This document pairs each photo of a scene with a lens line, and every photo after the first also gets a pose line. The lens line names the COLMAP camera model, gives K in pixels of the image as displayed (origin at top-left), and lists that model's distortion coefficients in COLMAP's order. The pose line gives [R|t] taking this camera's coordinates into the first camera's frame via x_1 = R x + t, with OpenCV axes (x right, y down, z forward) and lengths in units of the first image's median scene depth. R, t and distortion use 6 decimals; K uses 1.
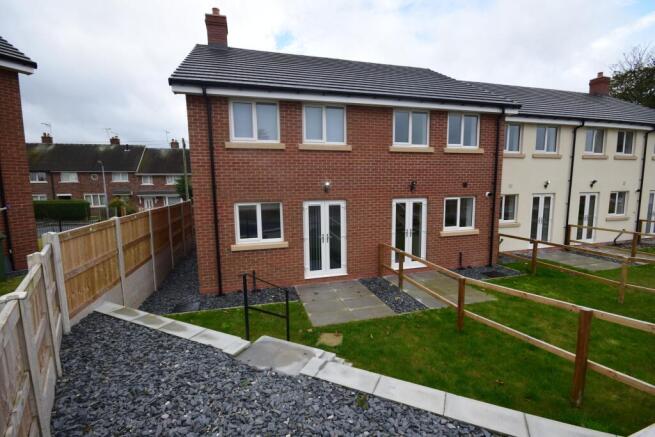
lens RADIAL K [[293.4, 0, 329.8], [0, 293.4, 218.8], [0, 0, 1]] dist [0.000991, -0.002416]
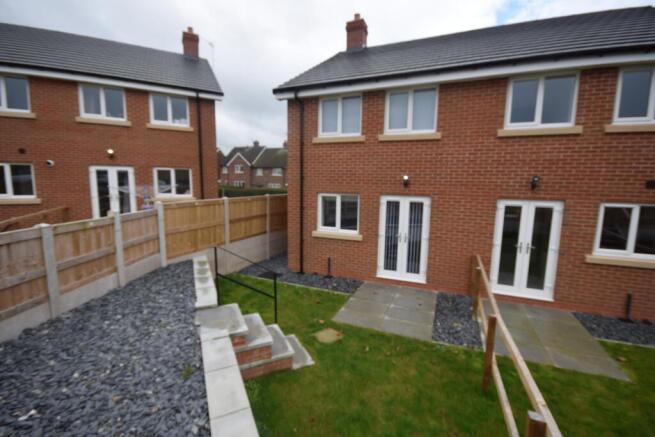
lens RADIAL K [[293.4, 0, 328.6], [0, 293.4, 218.0], [0, 0, 1]] dist [0.000991, -0.002416]
pose [[0.785180, 0.101885, -0.610828, 0.364259], [-0.095845, 0.994481, 0.042675, -0.011082], [0.611805, 0.025037, 0.790612, 0.147375]]
